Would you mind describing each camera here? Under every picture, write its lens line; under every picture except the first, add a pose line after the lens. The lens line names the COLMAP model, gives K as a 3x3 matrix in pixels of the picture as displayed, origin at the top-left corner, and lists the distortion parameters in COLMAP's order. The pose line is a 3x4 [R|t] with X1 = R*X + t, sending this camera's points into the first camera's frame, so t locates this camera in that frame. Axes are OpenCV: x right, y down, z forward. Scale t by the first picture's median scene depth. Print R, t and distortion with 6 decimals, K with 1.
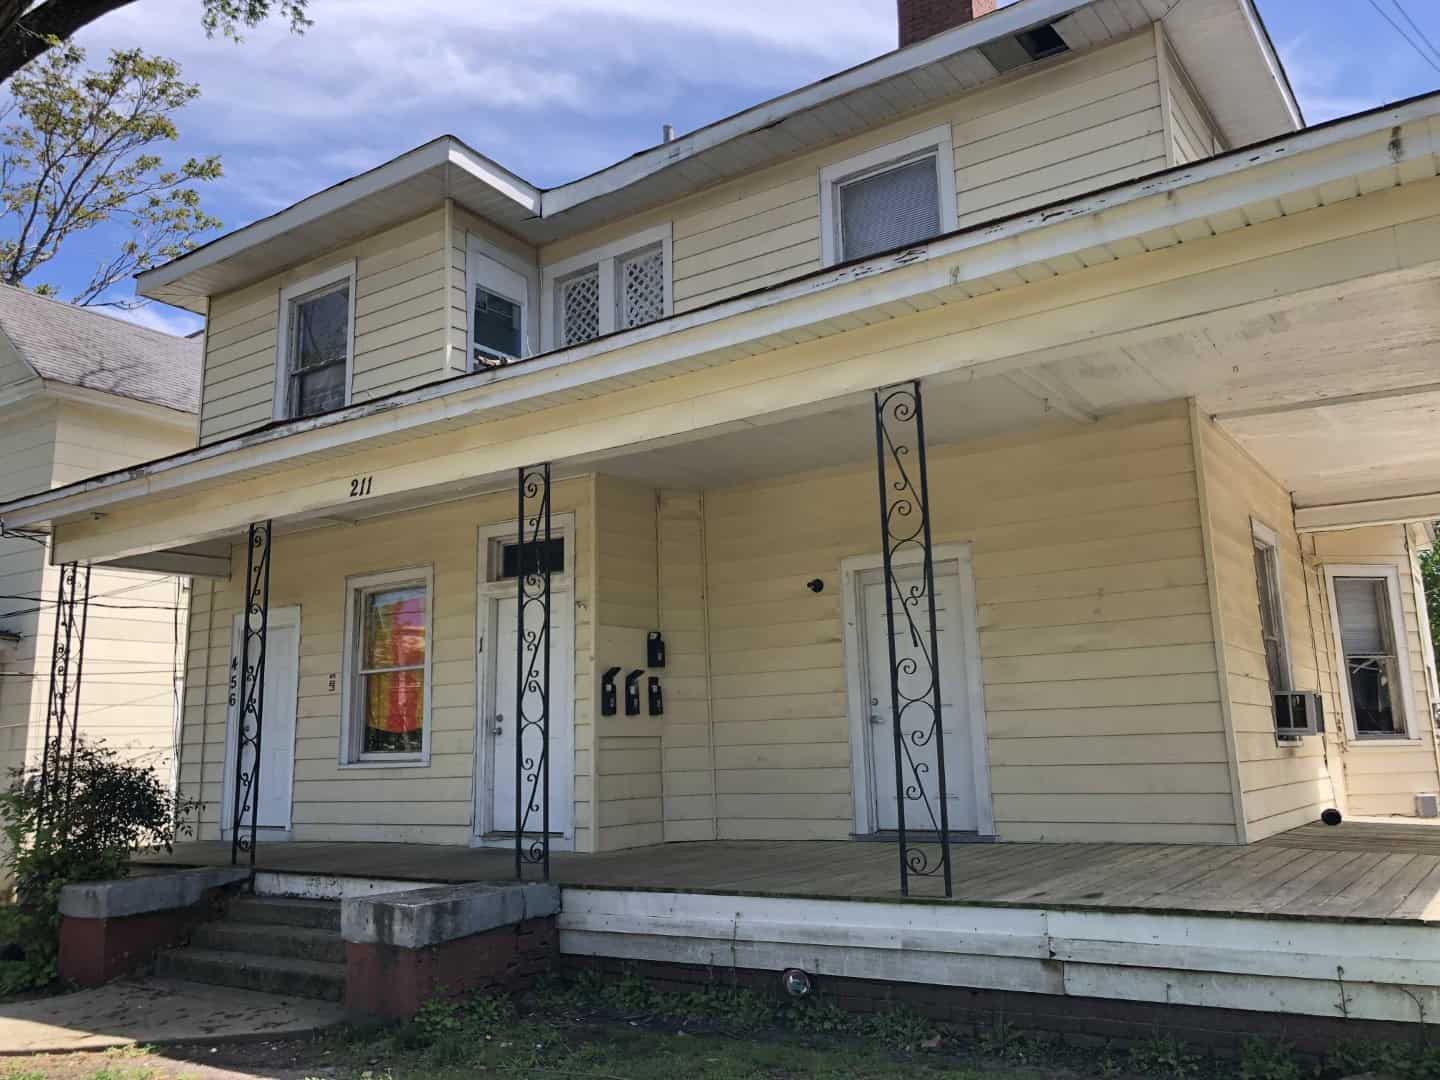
lens RADIAL K [[1173.0, 0, 717.5], [0, 1173.0, 538.7], [0, 0, 1]] dist [0.056245, -0.074319]
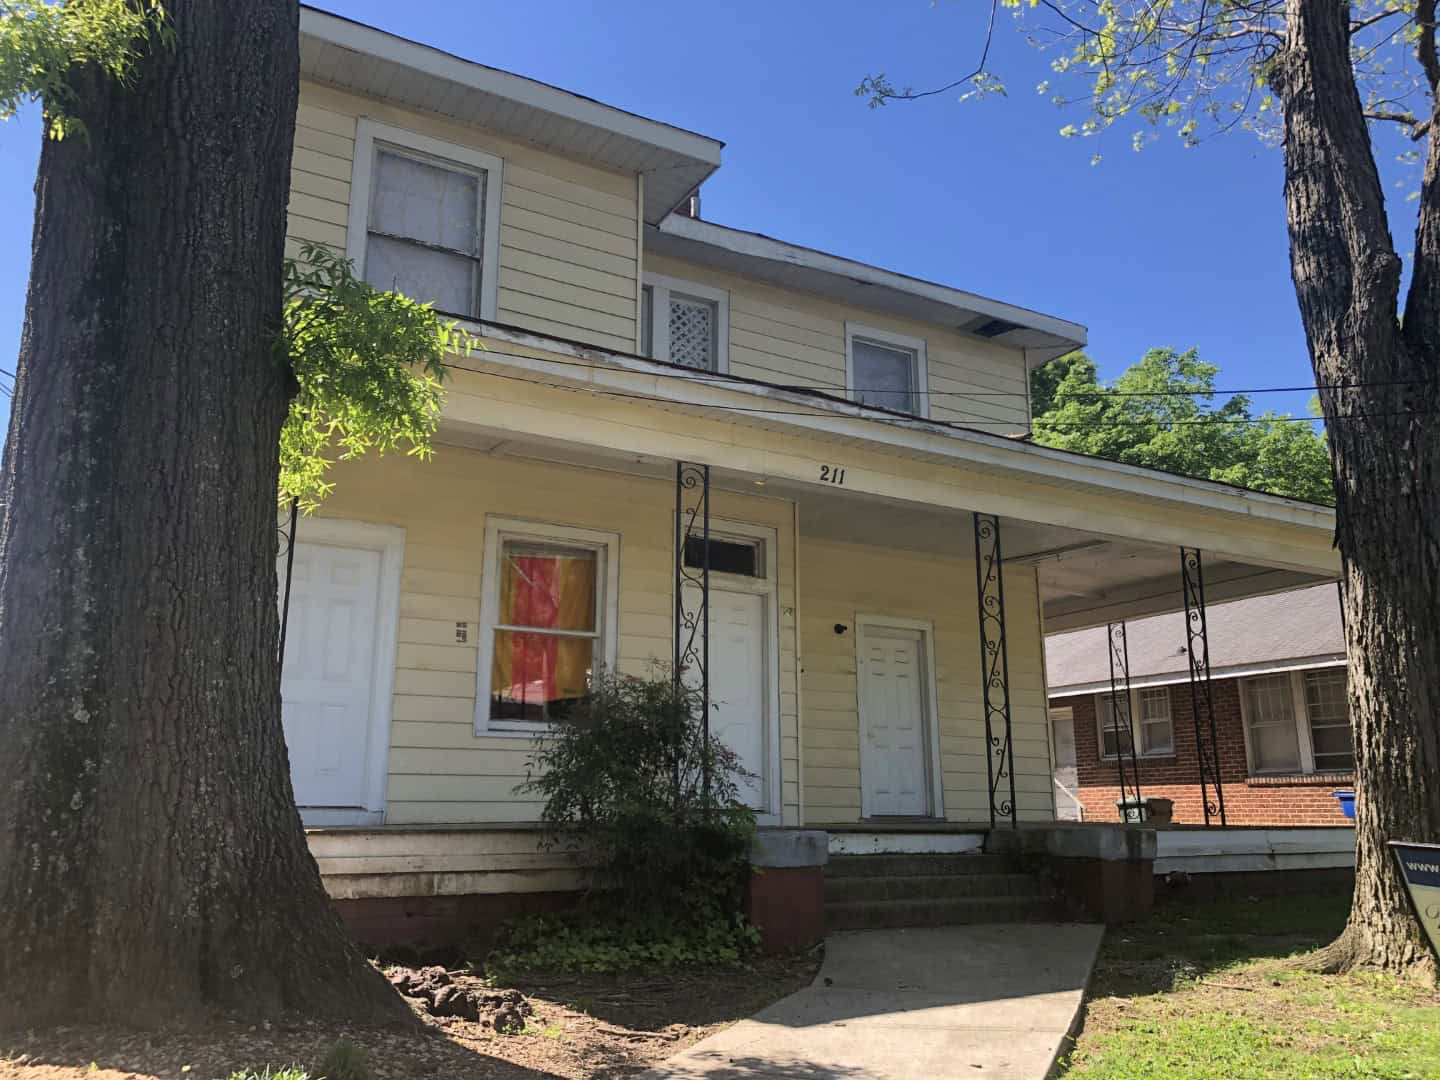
lens RADIAL K [[1173.0, 0, 713.1], [0, 1173.0, 541.9], [0, 0, 1]] dist [0.056245, -0.074319]
pose [[0.420231, 0.236589, 0.876032, -1.299497], [-0.174921, 0.968426, -0.177632, 0.230341], [-0.890398, -0.078590, 0.448347, 0.618523]]
